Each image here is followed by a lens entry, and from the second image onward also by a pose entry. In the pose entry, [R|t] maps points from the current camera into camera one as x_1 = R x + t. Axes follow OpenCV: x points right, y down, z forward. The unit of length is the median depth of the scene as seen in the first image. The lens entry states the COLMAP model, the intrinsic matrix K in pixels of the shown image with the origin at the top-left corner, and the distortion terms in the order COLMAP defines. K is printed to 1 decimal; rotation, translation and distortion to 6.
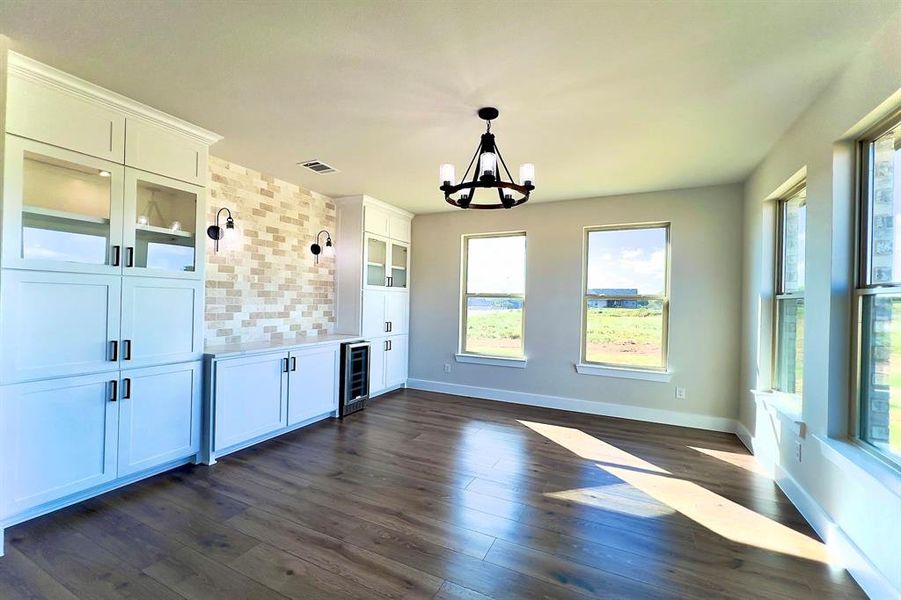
lens RADIAL K [[371.9, 0, 446.1], [0, 371.9, 300.9], [0, 0, 1]] dist [-0.013166, 0.000219]
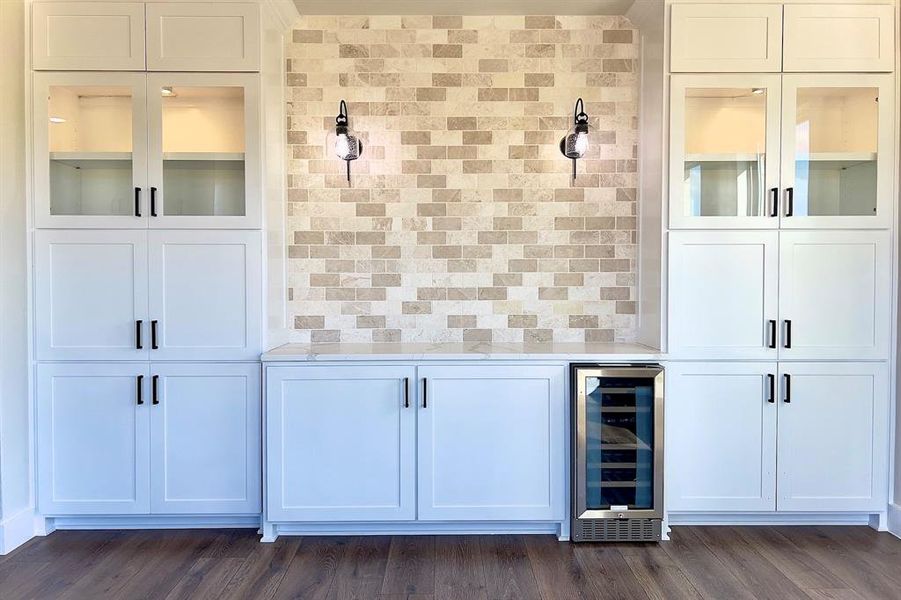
lens RADIAL K [[682.4, 0, 449.5], [0, 682.4, 297.3], [0, 0, 1]] dist [0.047976, -0.047347]
pose [[0.457511, 0.005773, -0.889185, 0.343019], [0.010432, 0.999875, 0.011859, 0.032352], [0.889143, -0.014701, 0.457394, 0.559109]]
